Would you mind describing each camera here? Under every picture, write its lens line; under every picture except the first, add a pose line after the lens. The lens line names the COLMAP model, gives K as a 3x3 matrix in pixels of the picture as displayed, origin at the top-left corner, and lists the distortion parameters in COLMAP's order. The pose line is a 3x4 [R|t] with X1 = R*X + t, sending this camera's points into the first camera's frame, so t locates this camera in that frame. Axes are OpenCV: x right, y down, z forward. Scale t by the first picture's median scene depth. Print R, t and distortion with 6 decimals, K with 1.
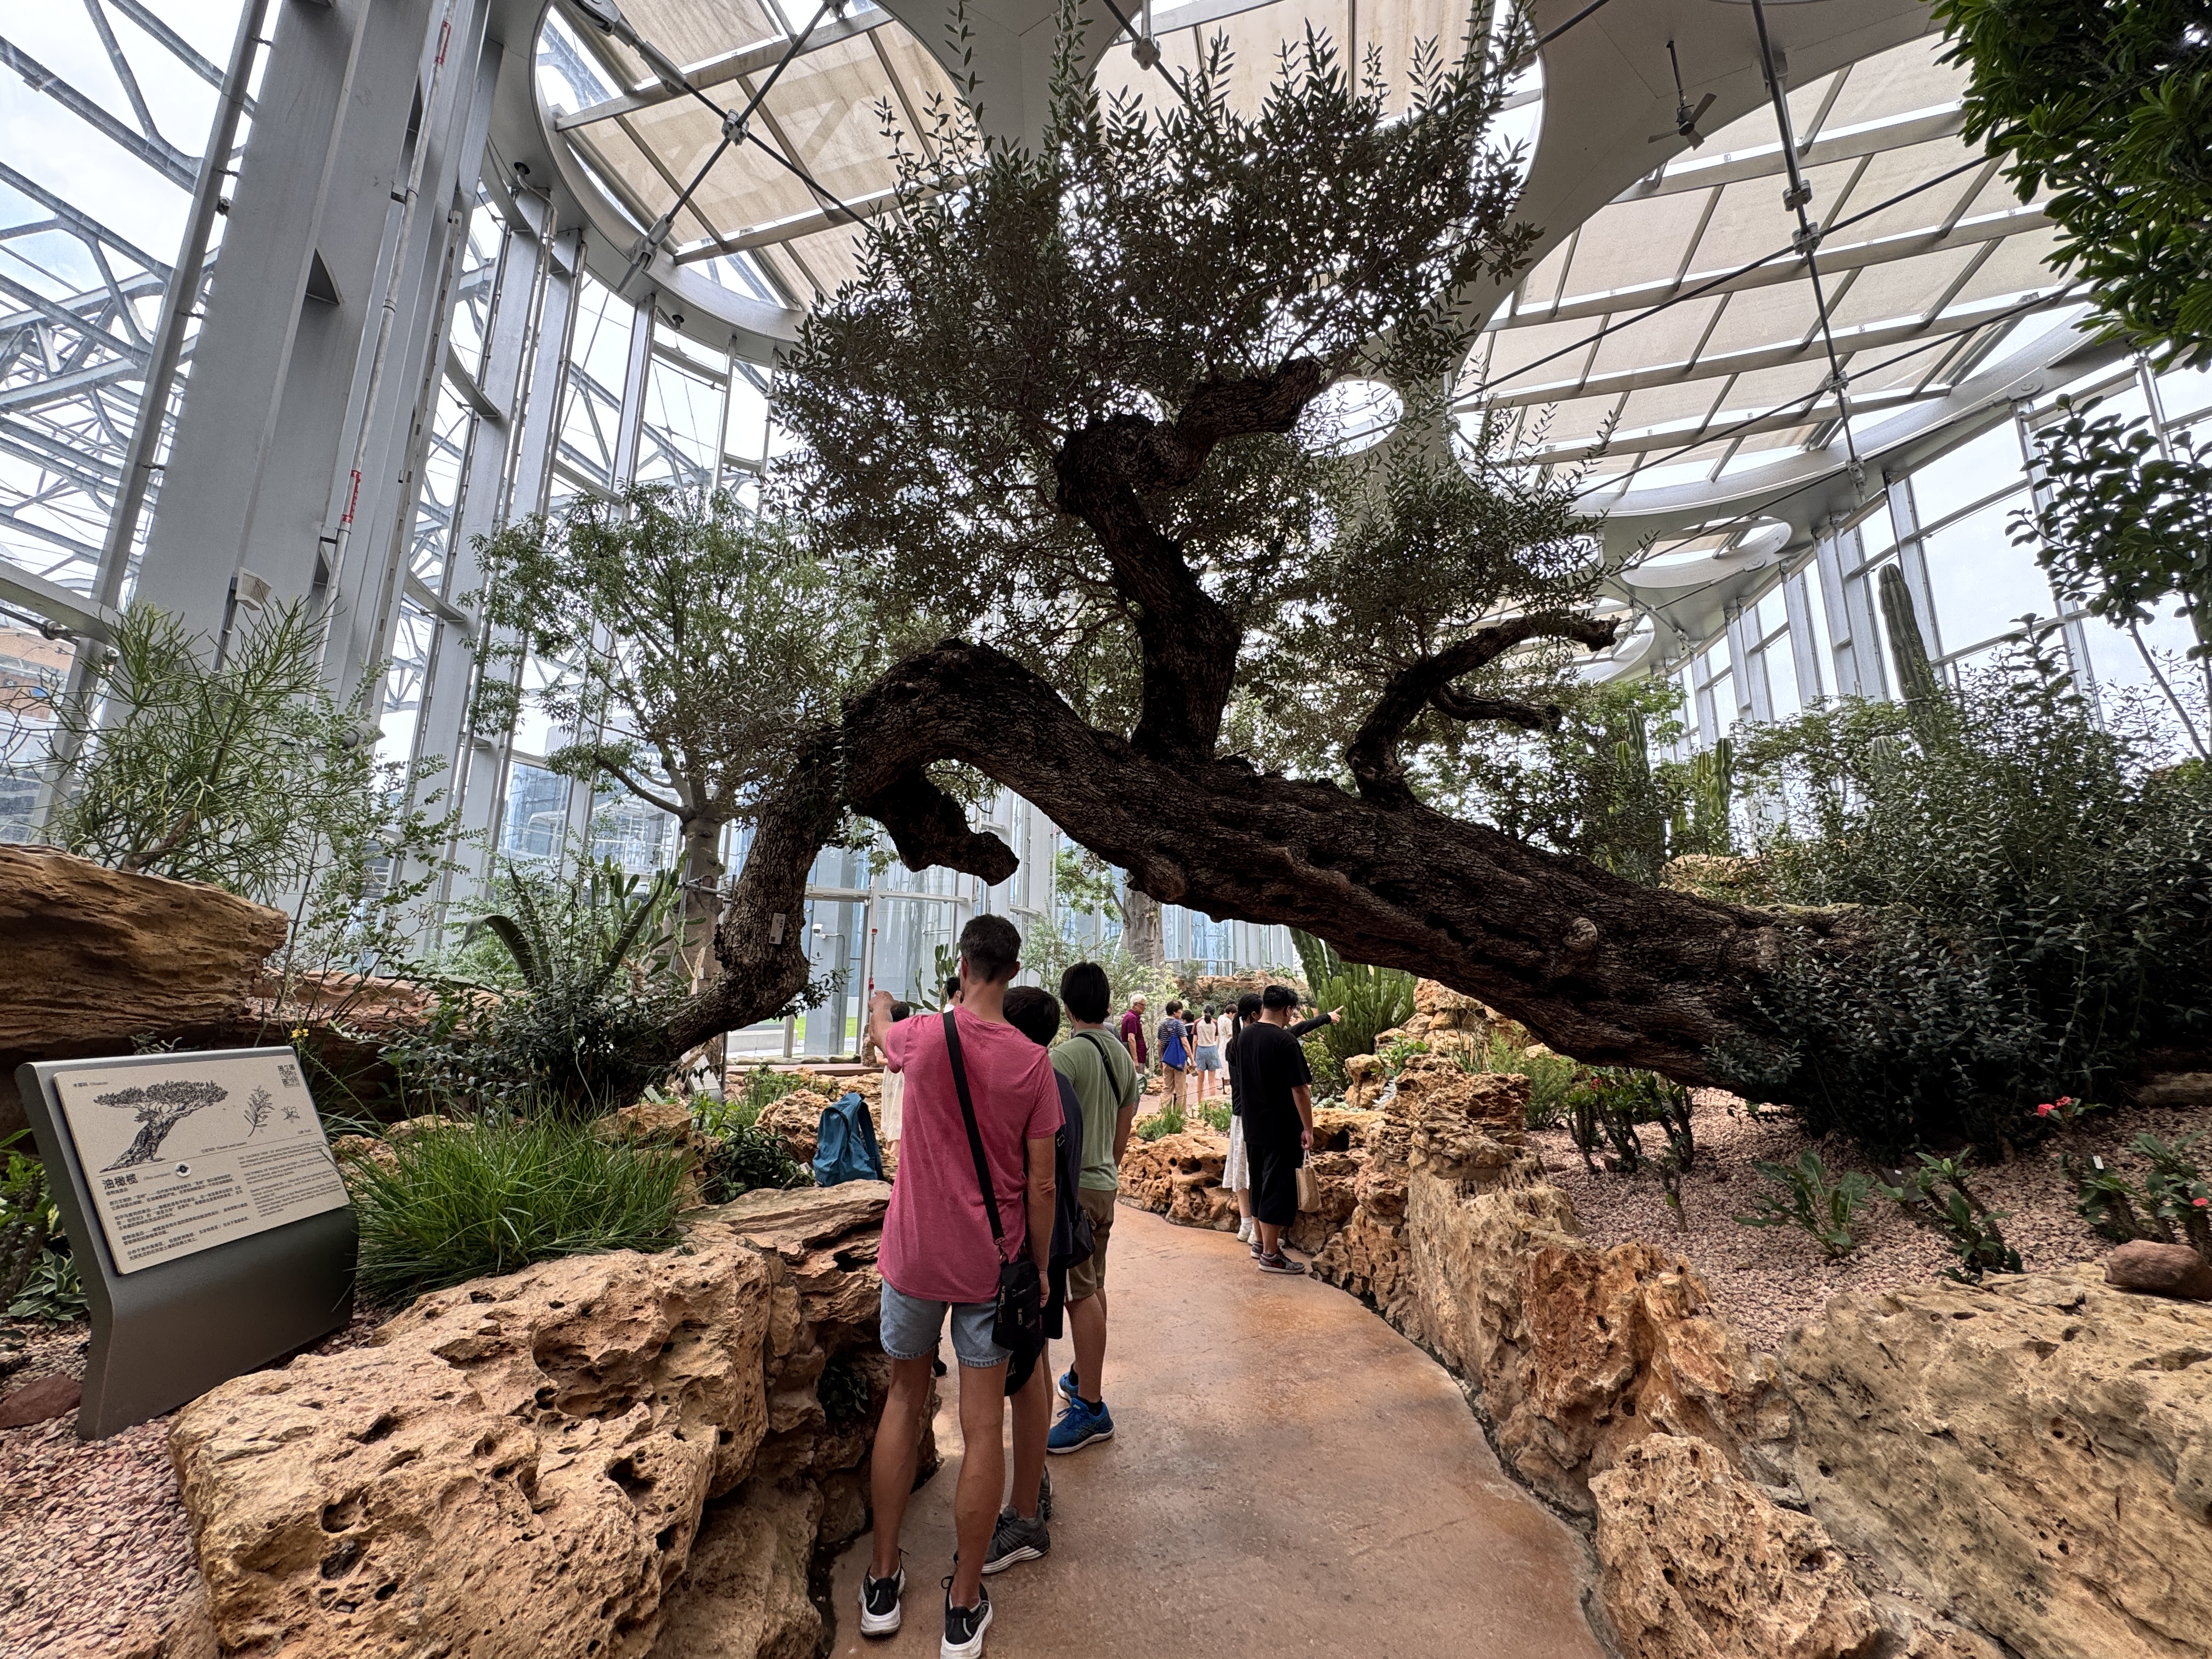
lens RADIAL K [[871.8, 0, 1105.3], [0, 871.8, 827.8], [0, 0, 1]] dist [-0.000273, -0.000051]
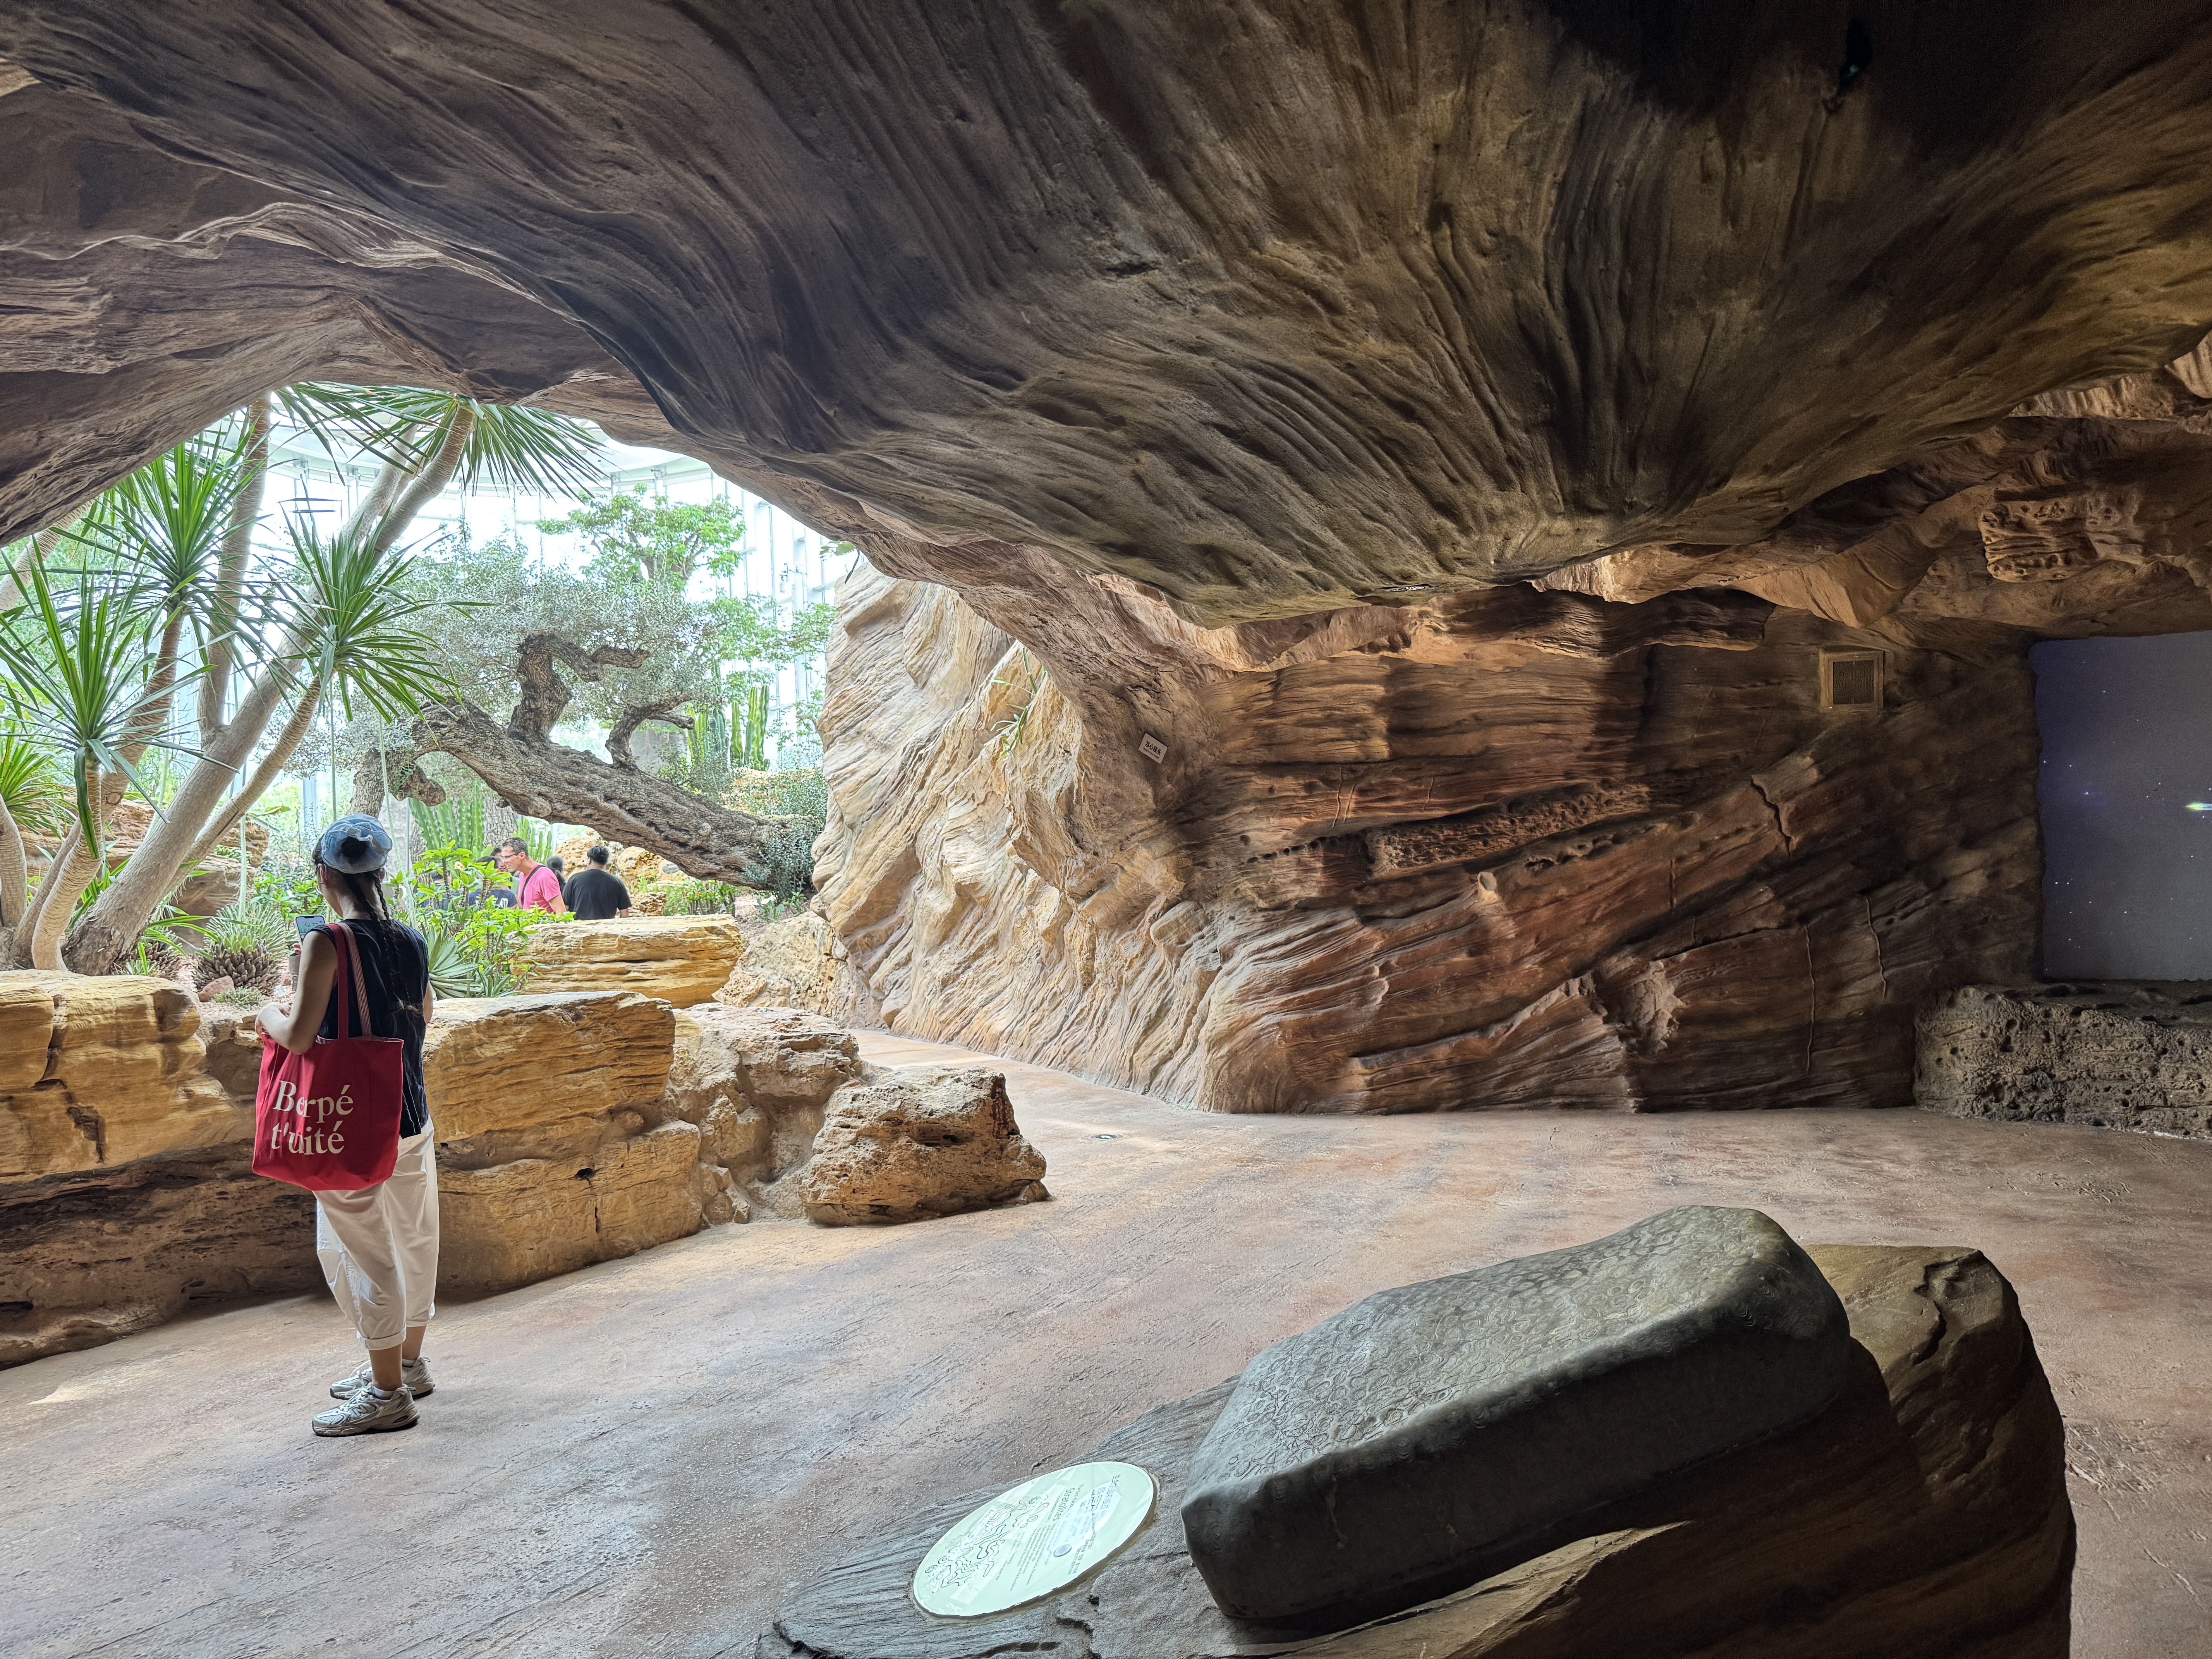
lens RADIAL K [[1541.3, 0, 1107.6], [0, 1541.3, 829.3], [0, 0, 1]] dist [0.000844, 0.000043]
pose [[0.670081, -0.024348, 0.741889, -2.000570], [-0.121752, 0.982321, 0.142205, -0.659492], [-0.732235, -0.185615, 0.655270, -2.802984]]
